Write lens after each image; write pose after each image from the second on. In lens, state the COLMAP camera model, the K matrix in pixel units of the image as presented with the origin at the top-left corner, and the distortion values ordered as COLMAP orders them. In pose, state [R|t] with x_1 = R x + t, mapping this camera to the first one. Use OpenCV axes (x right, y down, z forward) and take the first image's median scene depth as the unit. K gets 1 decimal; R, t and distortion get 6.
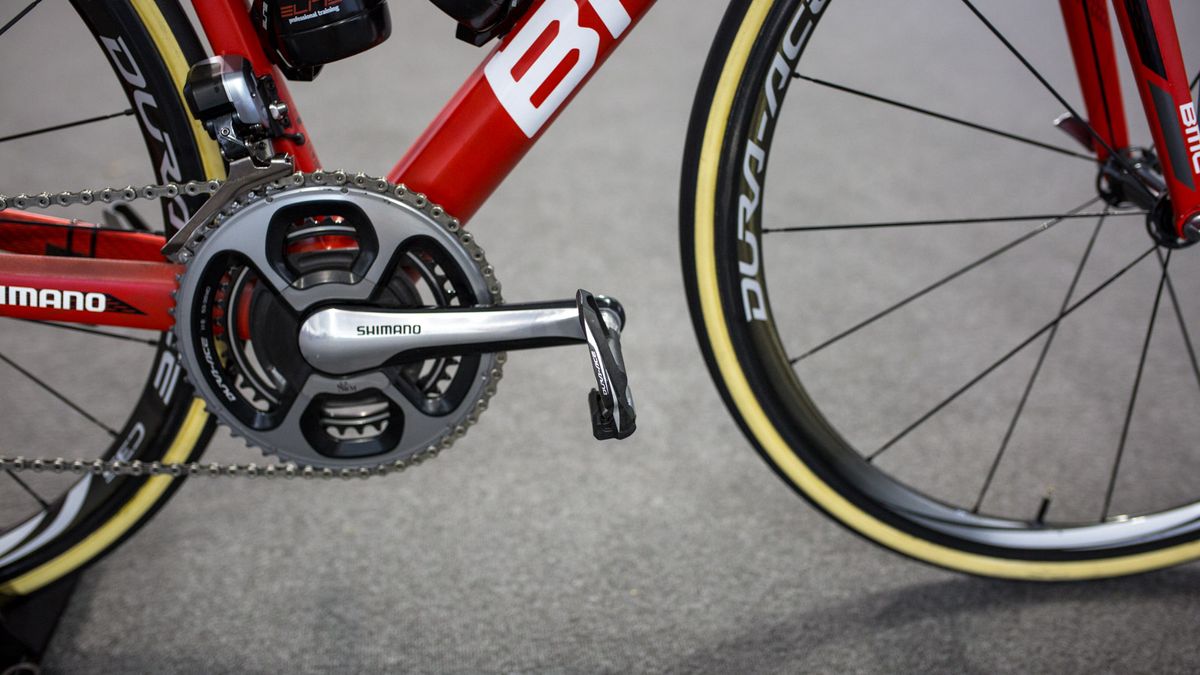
lens RADIAL K [[1244.9, 0, 600.0], [0, 1244.9, 337.5], [0, 0, 1]] dist [-0.009019, -0.003068]
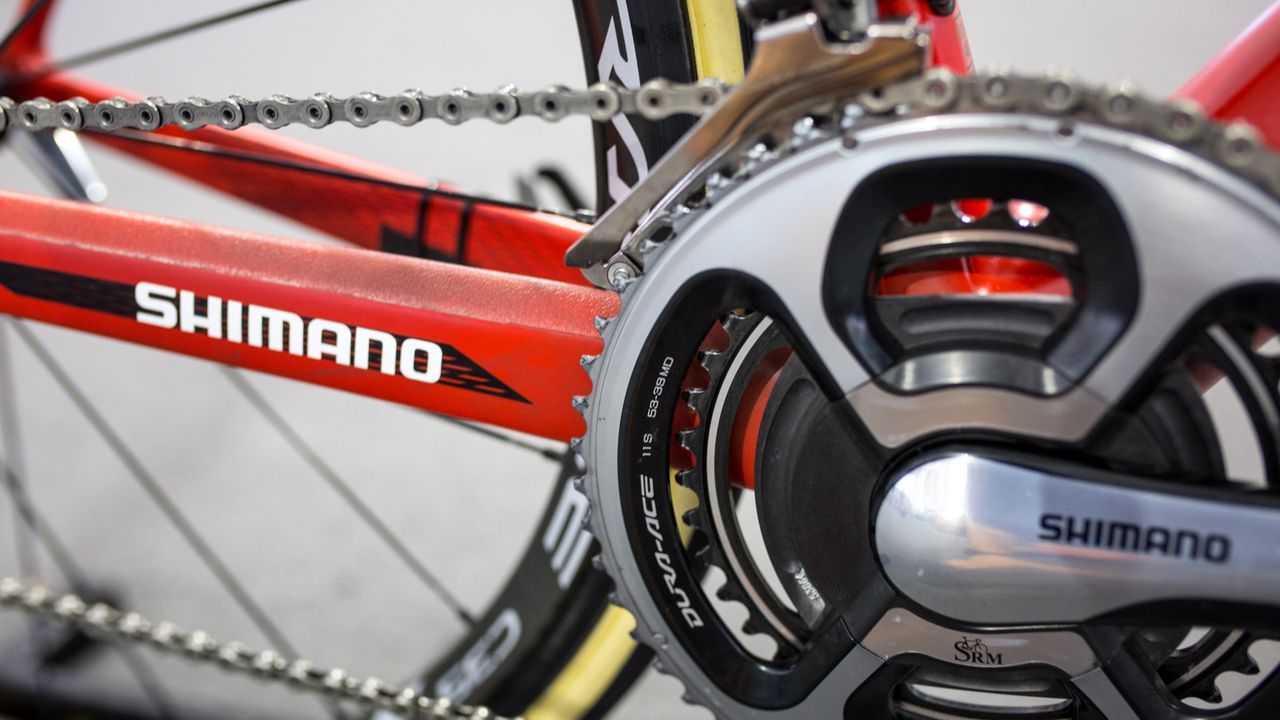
lens RADIAL K [[1283.5, 0, 644.9], [0, 1283.5, 341.5], [0, 0, 1]] dist [-0.068726, 0.019682]
pose [[0.927064, 0.113723, -0.357239, -0.175042], [-0.122572, 0.992457, -0.002146, -0.043526], [0.354300, 0.045777, 0.934011, 0.610691]]
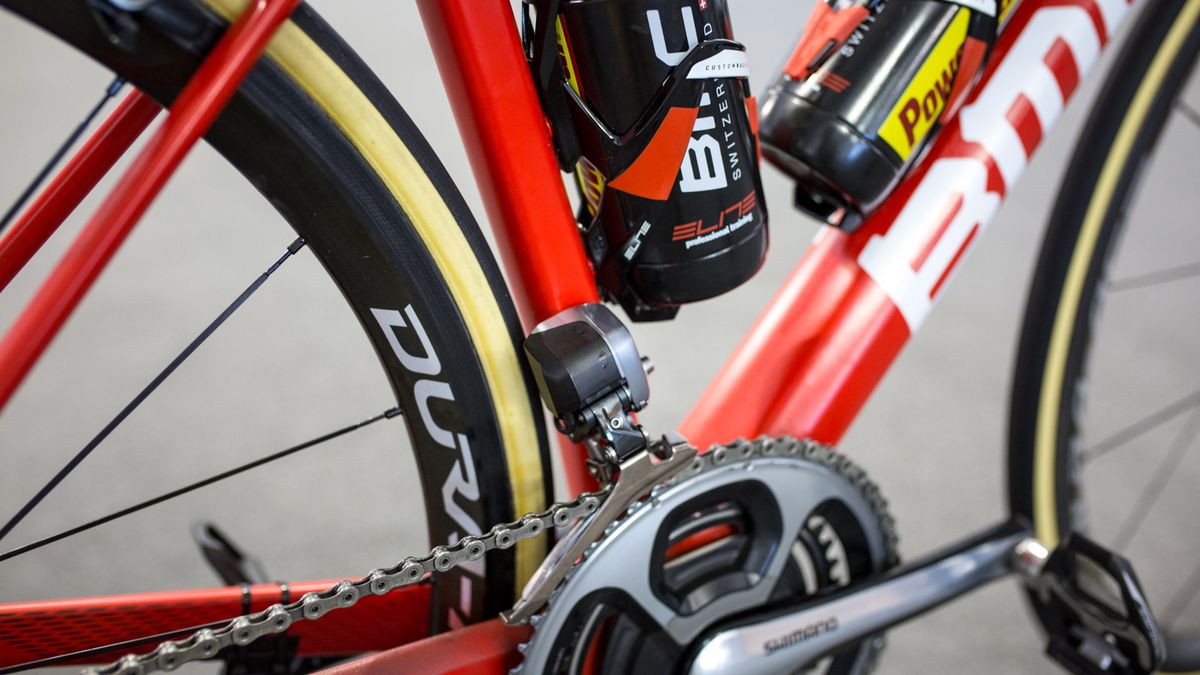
lens RADIAL K [[1203.3, 0, 604.6], [0, 1203.3, 320.2], [0, 0, 1]] dist [-0.068726, 0.019682]
pose [[0.899031, -0.171210, 0.403027, -0.518839], [0.192792, 0.981150, -0.013258, -0.198389], [-0.393160, 0.089620, 0.915092, 0.393436]]
